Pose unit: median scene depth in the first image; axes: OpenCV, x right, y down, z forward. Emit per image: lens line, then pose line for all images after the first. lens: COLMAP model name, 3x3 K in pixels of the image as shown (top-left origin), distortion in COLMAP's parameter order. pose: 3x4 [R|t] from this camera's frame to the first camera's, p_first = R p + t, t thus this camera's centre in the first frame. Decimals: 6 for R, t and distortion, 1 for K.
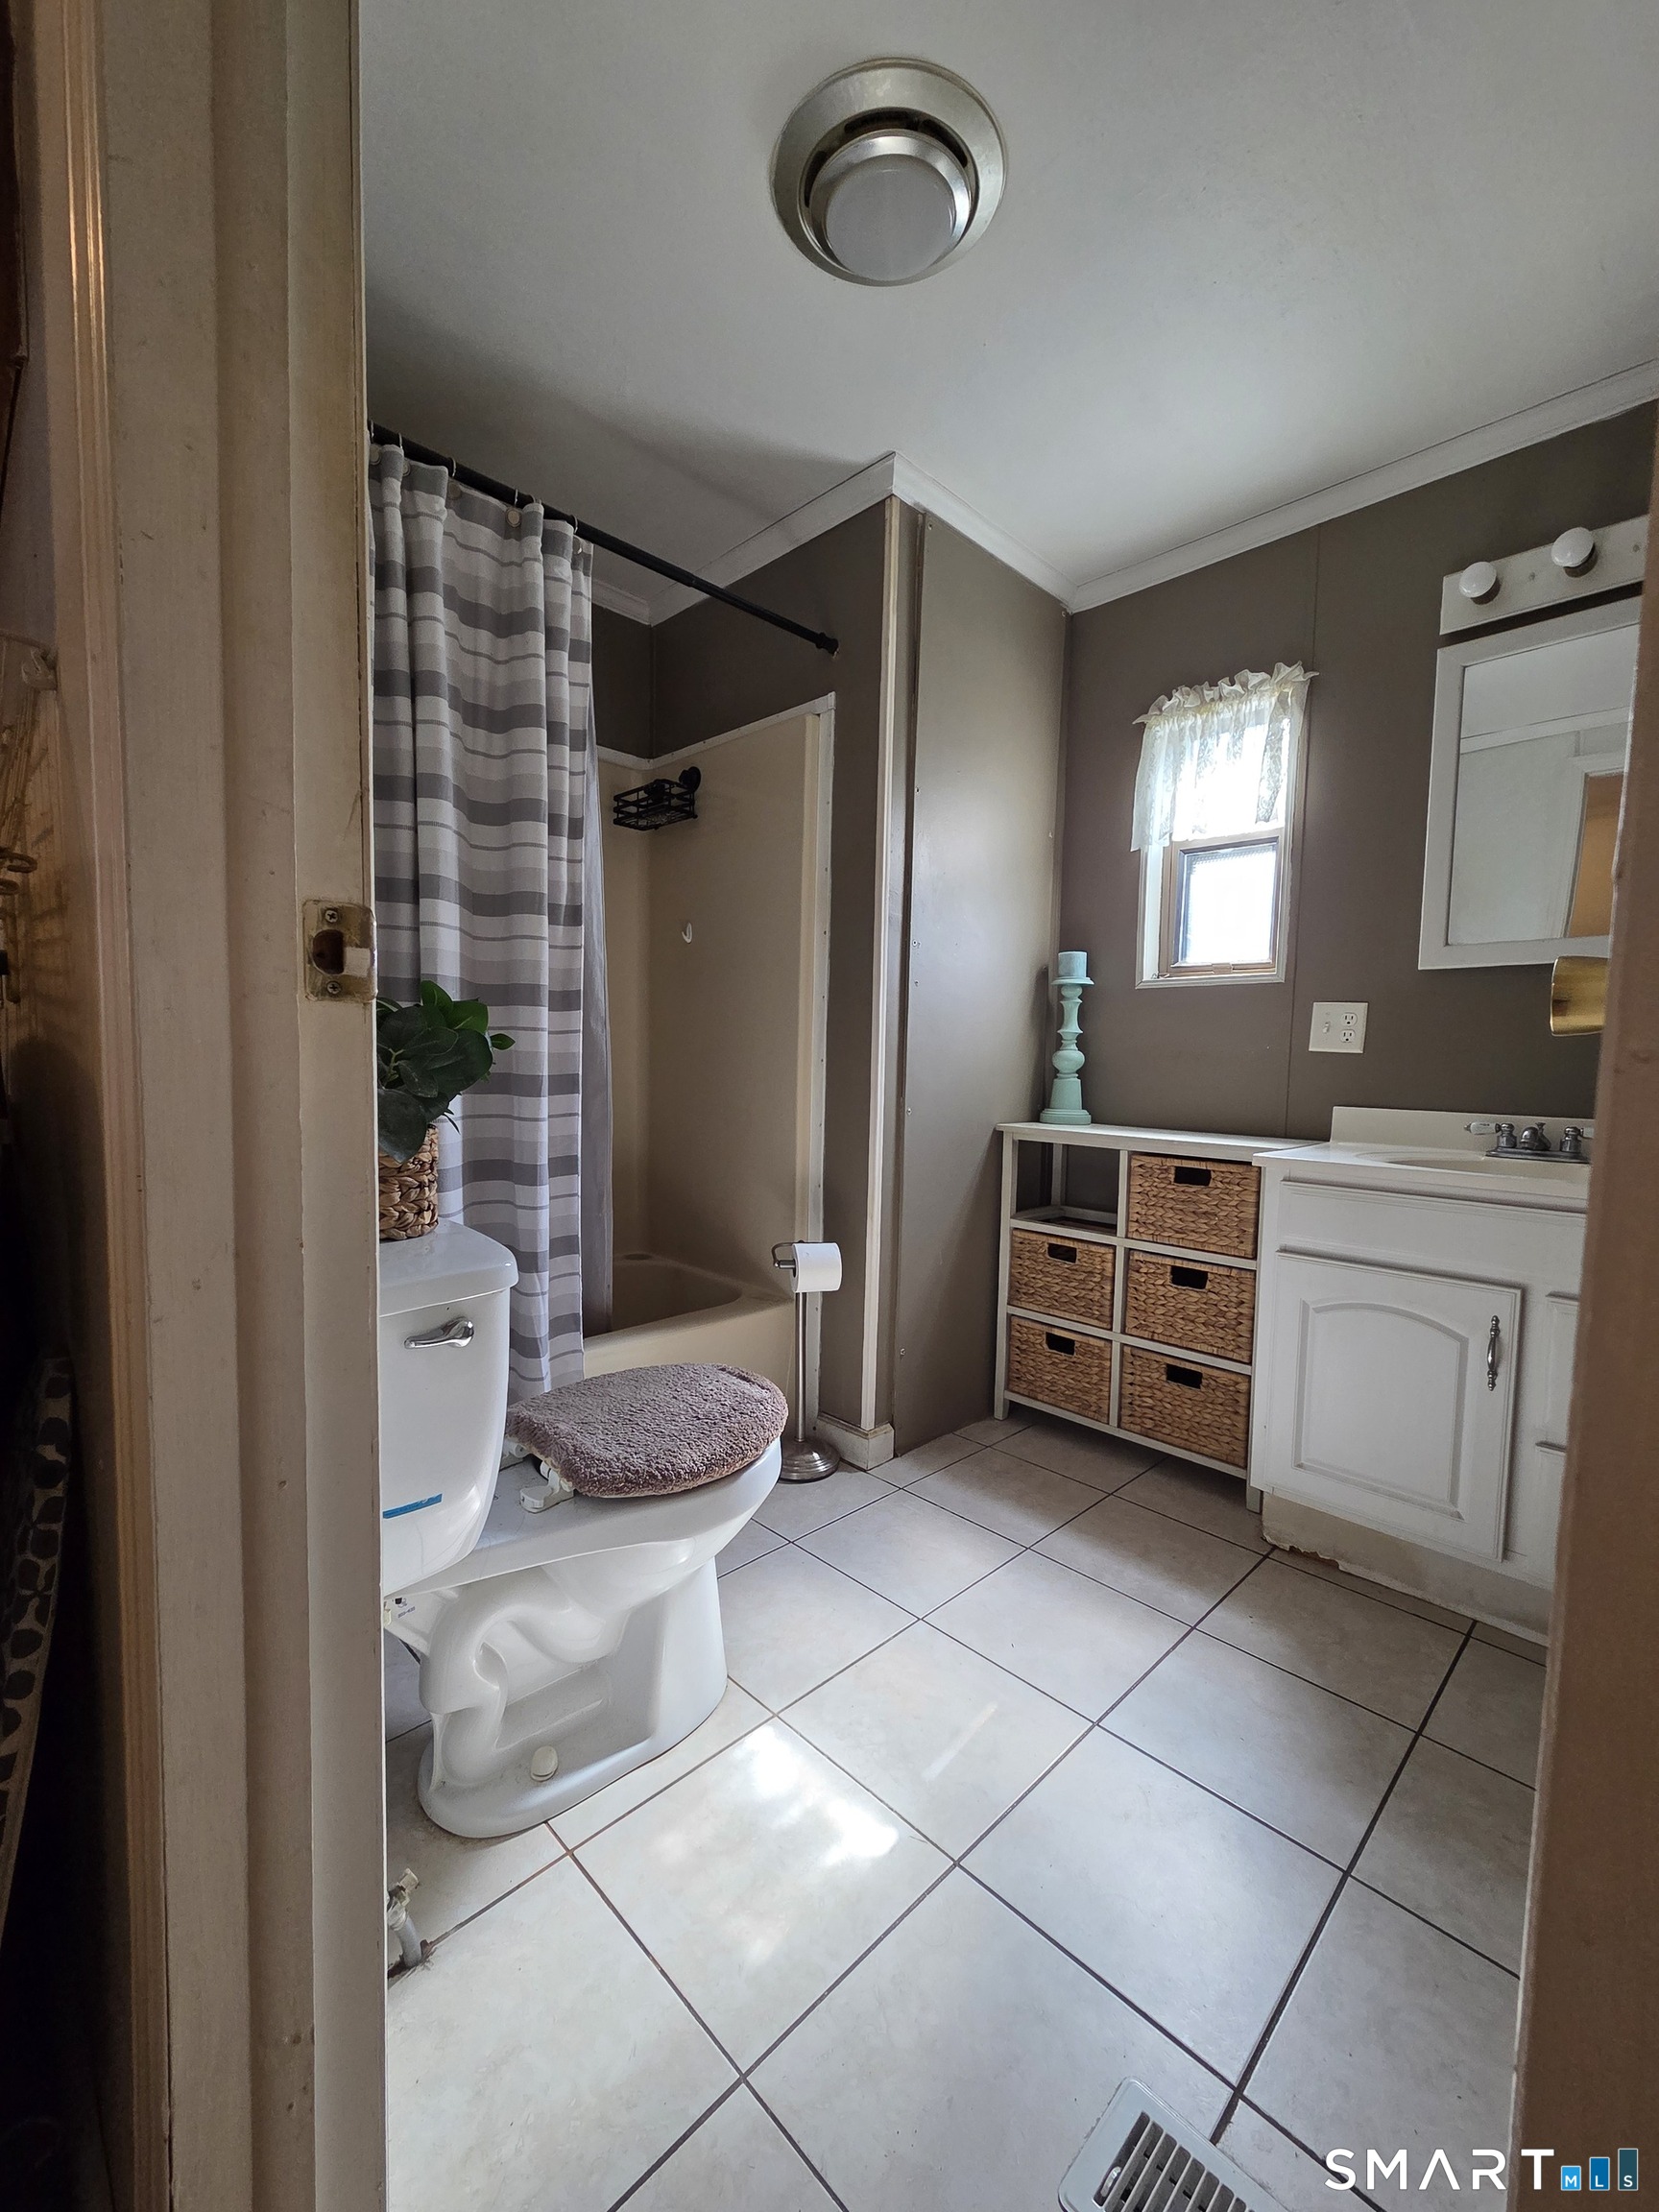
lens RADIAL K [[902.8, 0, 830.3], [0, 902.8, 1111.3], [0, 0, 1]] dist [0.005019, -0.000052]
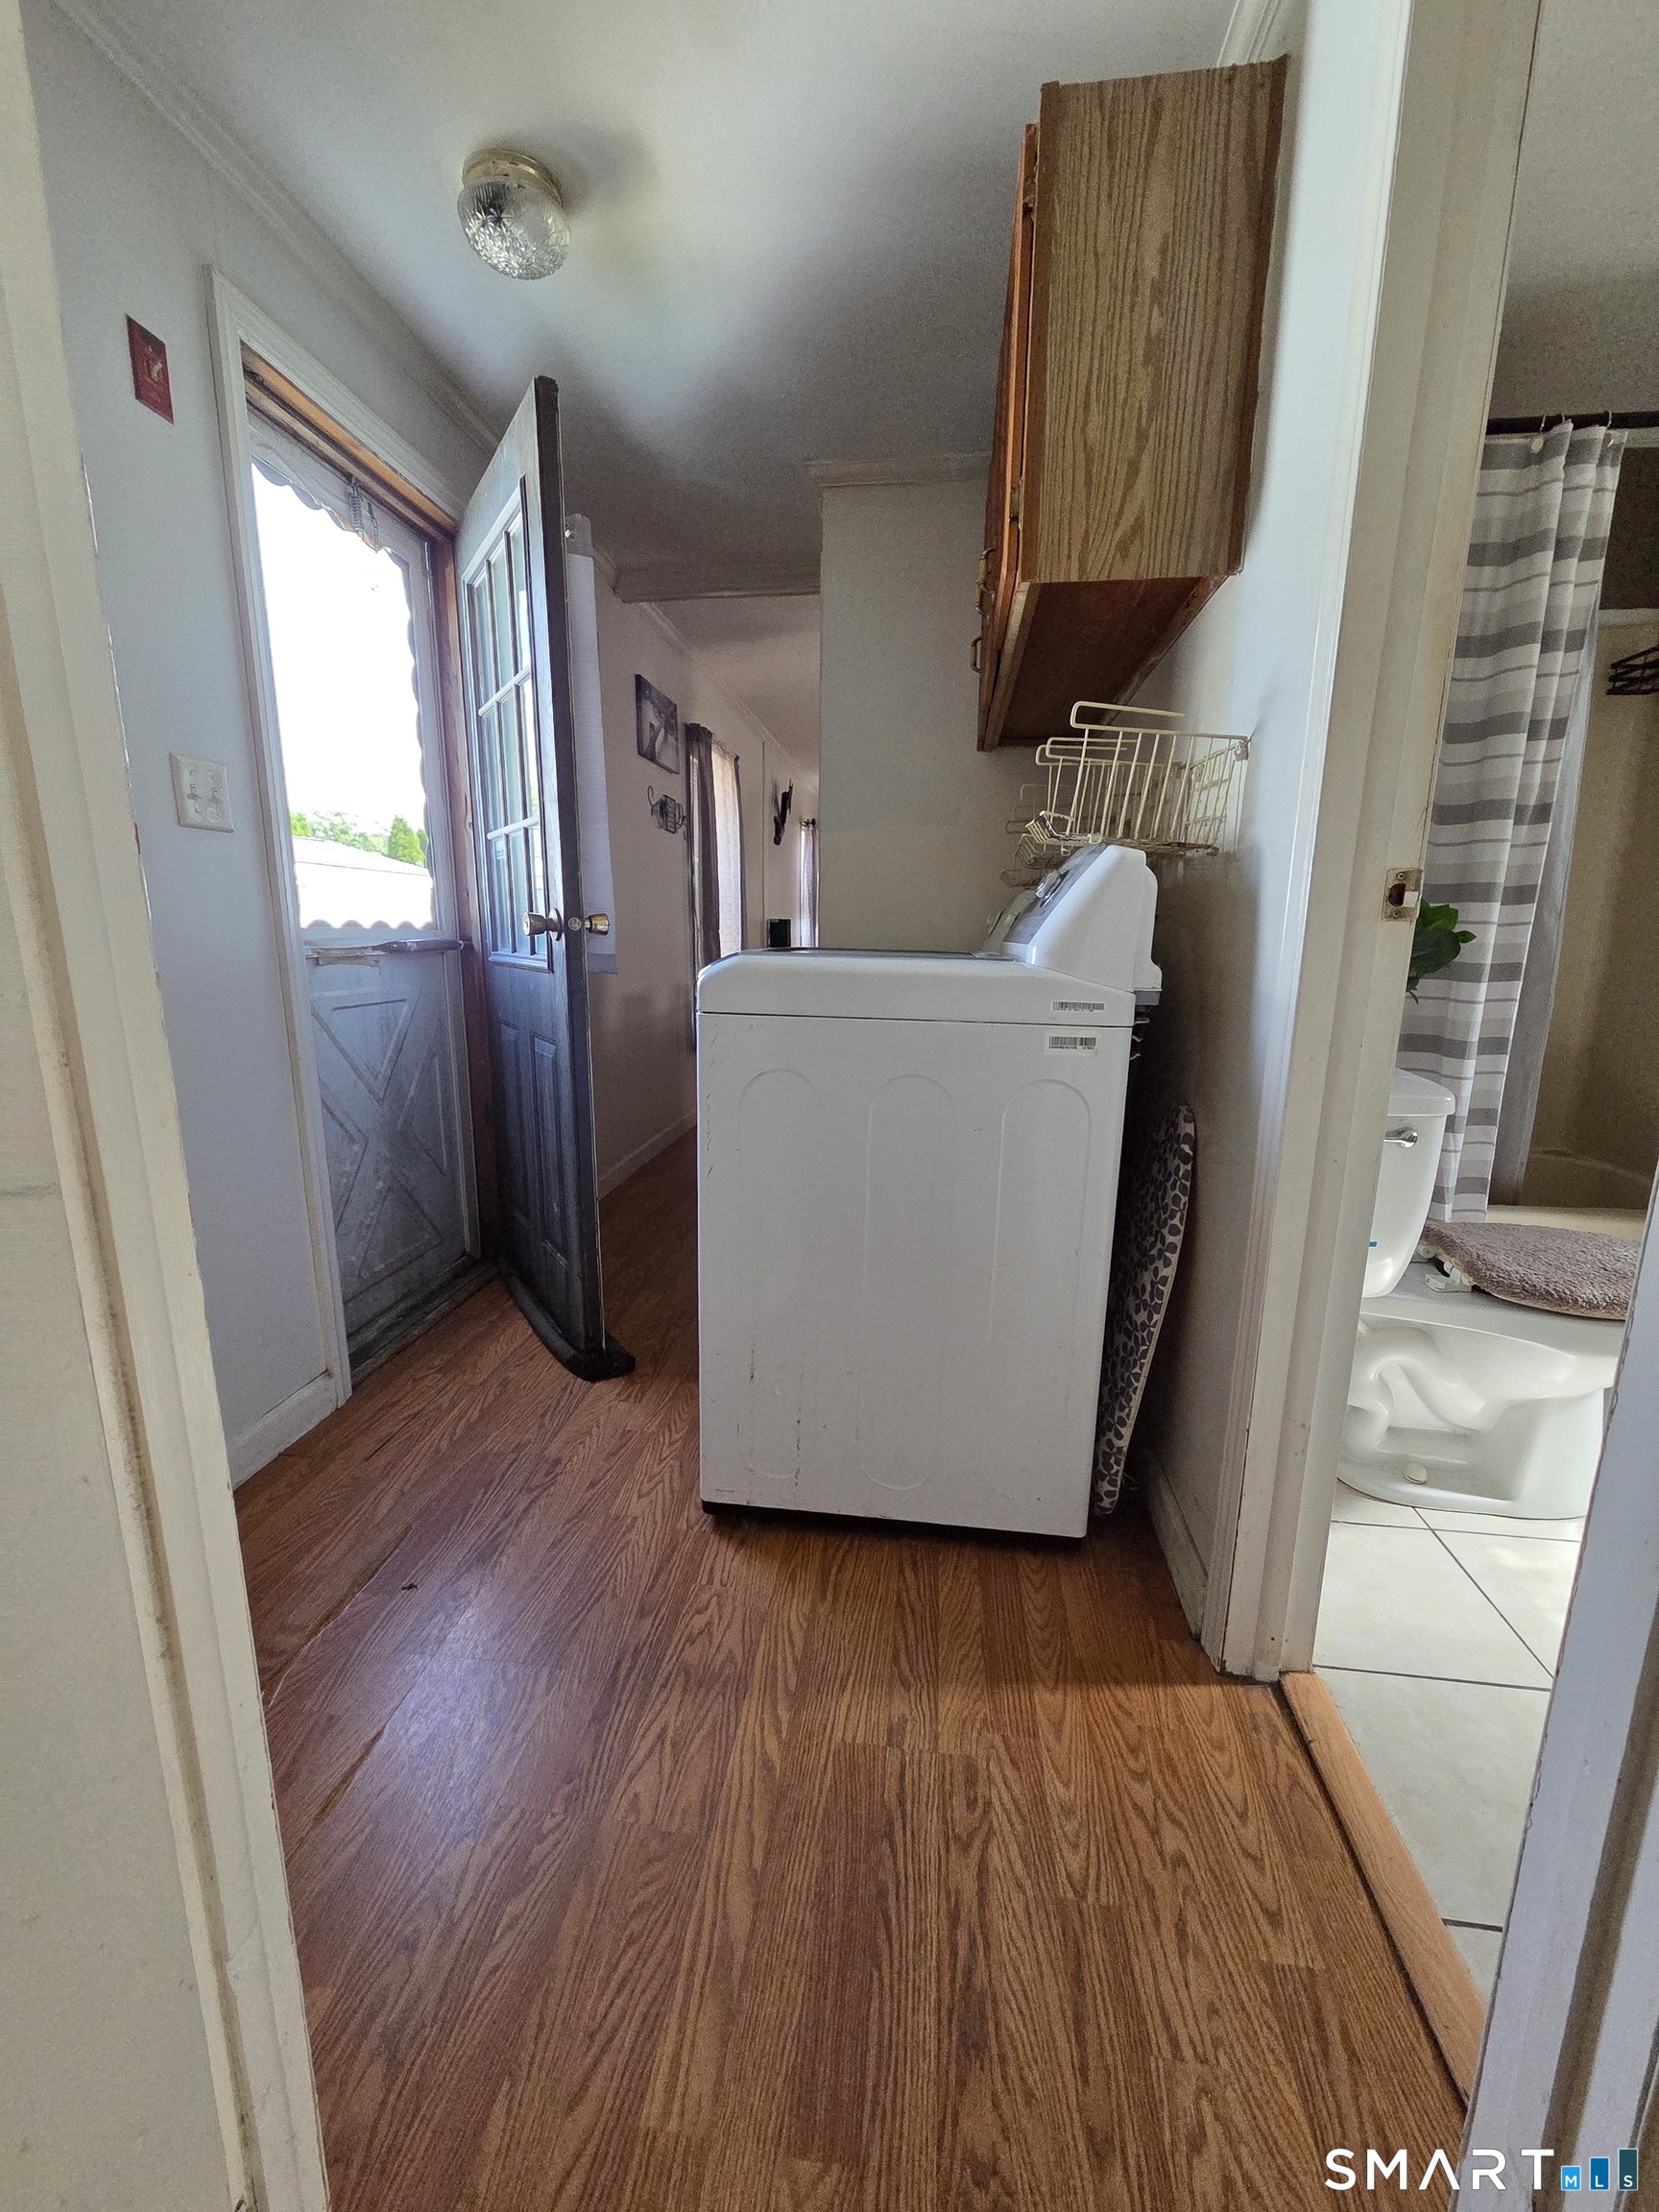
lens RADIAL K [[902.8, 0, 830.4], [0, 902.8, 1113.2], [0, 0, 1]] dist [0.005019, -0.000052]
pose [[0.618062, 0.145823, -0.772486, 0.085930], [-0.048331, 0.987835, 0.147805, 0.018720], [0.784642, -0.054018, 0.617591, -0.385232]]
